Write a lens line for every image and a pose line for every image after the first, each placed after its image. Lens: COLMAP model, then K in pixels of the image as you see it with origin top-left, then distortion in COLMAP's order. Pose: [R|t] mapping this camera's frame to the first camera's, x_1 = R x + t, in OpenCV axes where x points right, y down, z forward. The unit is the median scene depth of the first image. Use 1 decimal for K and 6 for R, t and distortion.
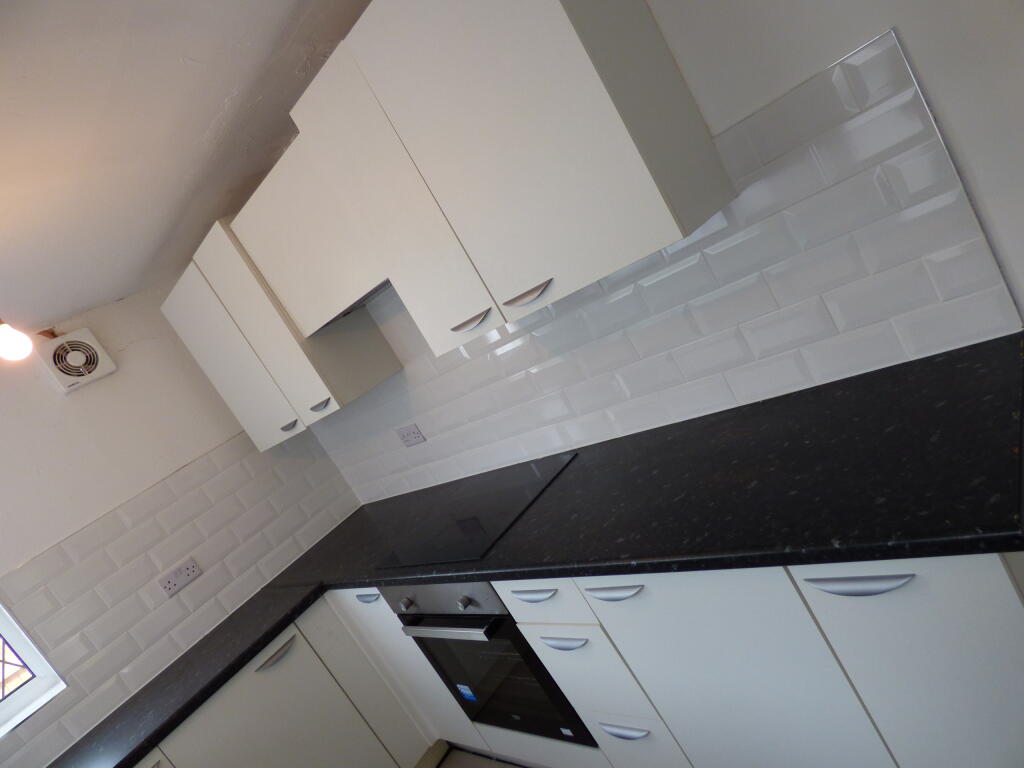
lens RADIAL K [[621.5, 0, 513.1], [0, 621.5, 380.0], [0, 0, 1]] dist [-0.007493, 0.000032]
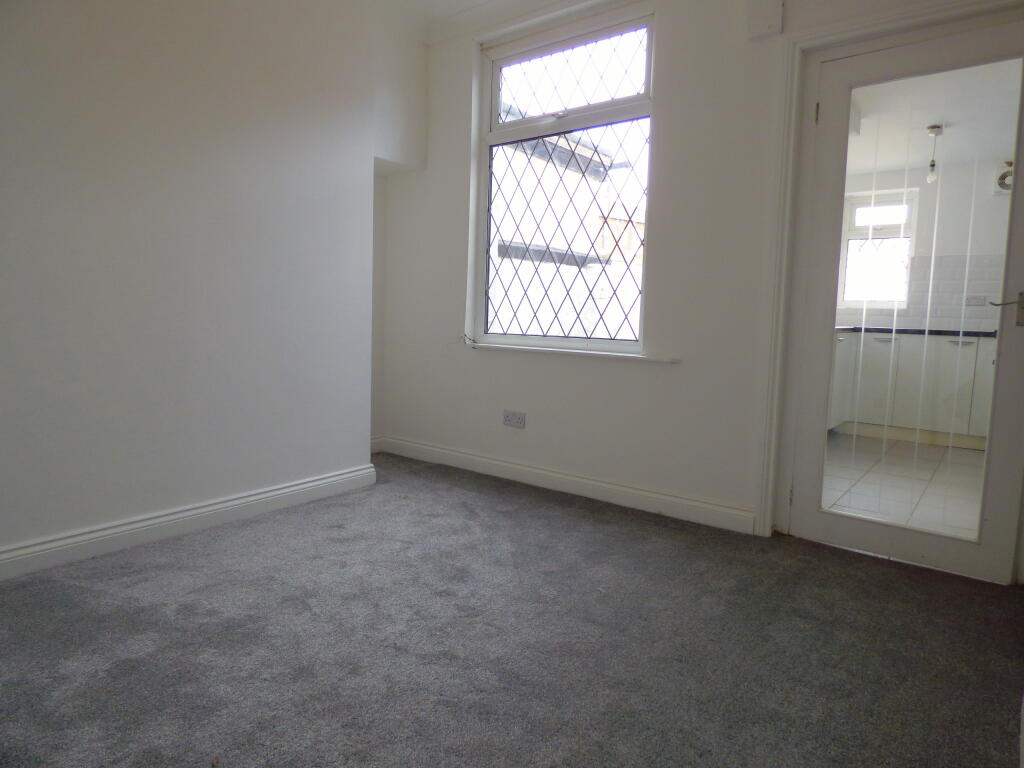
lens RADIAL K [[621.5, 0, 530.7], [0, 621.5, 372.2], [0, 0, 1]] dist [-0.007493, 0.000032]
pose [[0.029132, 0.592613, -0.804960, 1.217733], [-0.232308, 0.787266, 0.571179, -0.325865], [0.972206, 0.170359, 0.160604, -0.714608]]
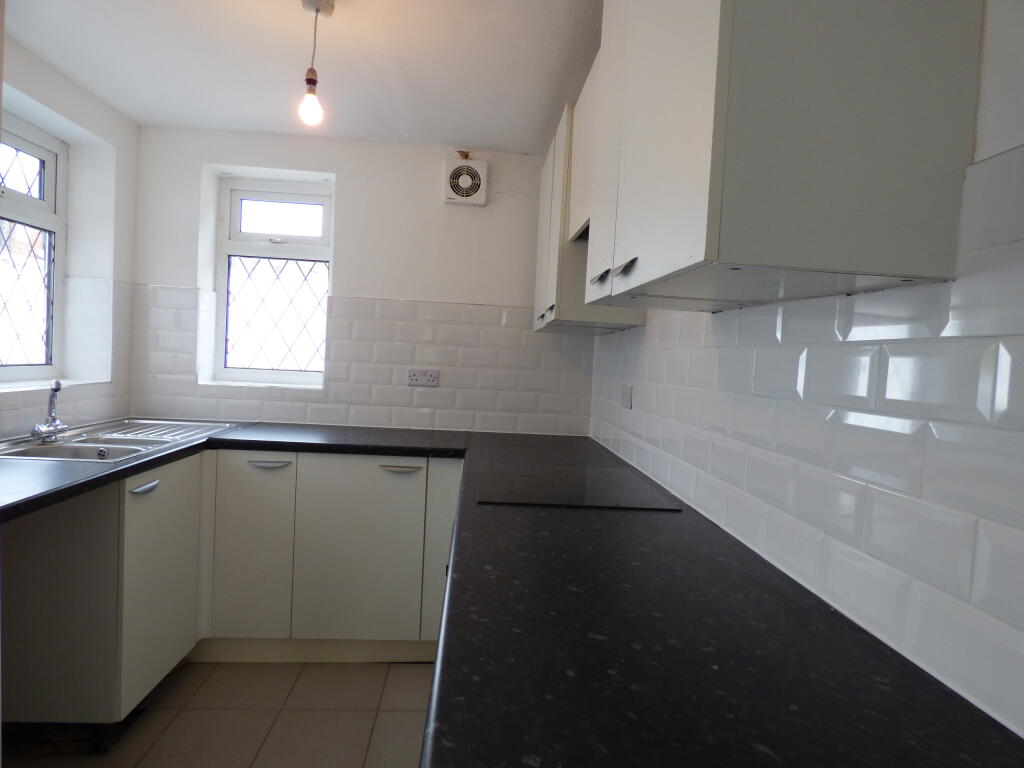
lens RADIAL K [[621.5, 0, 516.1], [0, 621.5, 382.5], [0, 0, 1]] dist [-0.007493, 0.000032]
pose [[0.579002, 0.567895, -0.585023, 0.281915], [-0.524020, 0.808906, 0.266596, -0.091604], [0.624627, 0.152204, 0.765947, 0.193634]]
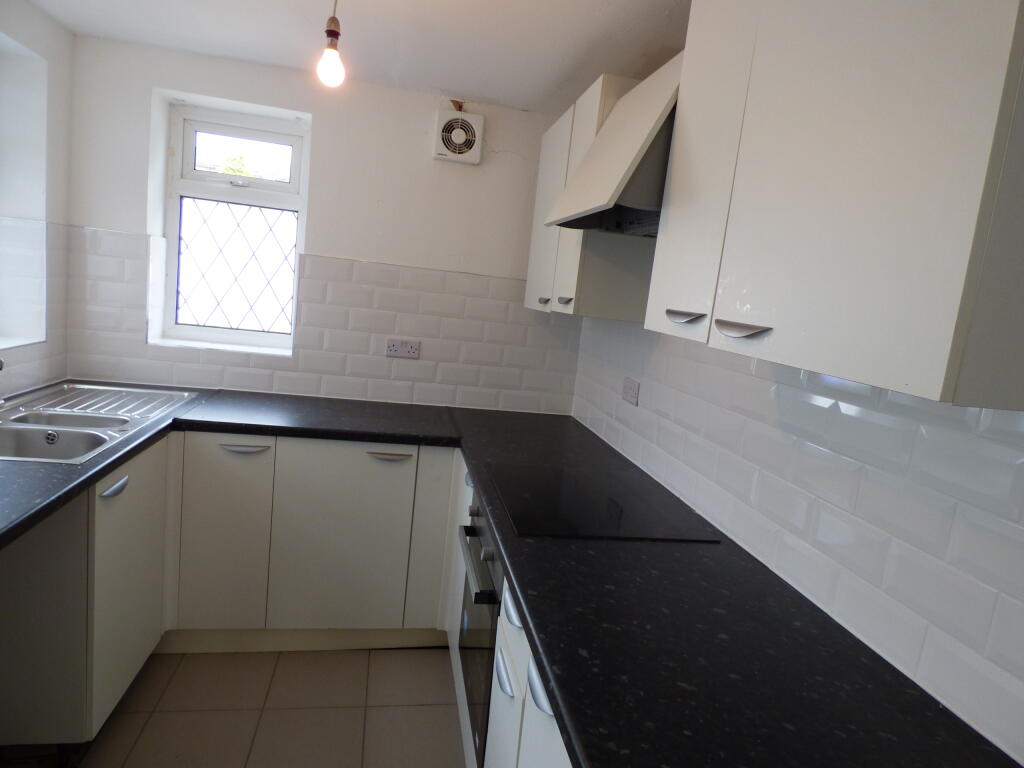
lens RADIAL K [[621.5, 0, 516.0], [0, 621.5, 380.1], [0, 0, 1]] dist [-0.007493, 0.000032]
pose [[0.613514, 0.653685, -0.443054, 0.127272], [-0.596603, 0.751257, 0.282273, -0.080824], [0.517365, 0.091149, 0.850897, 0.153902]]
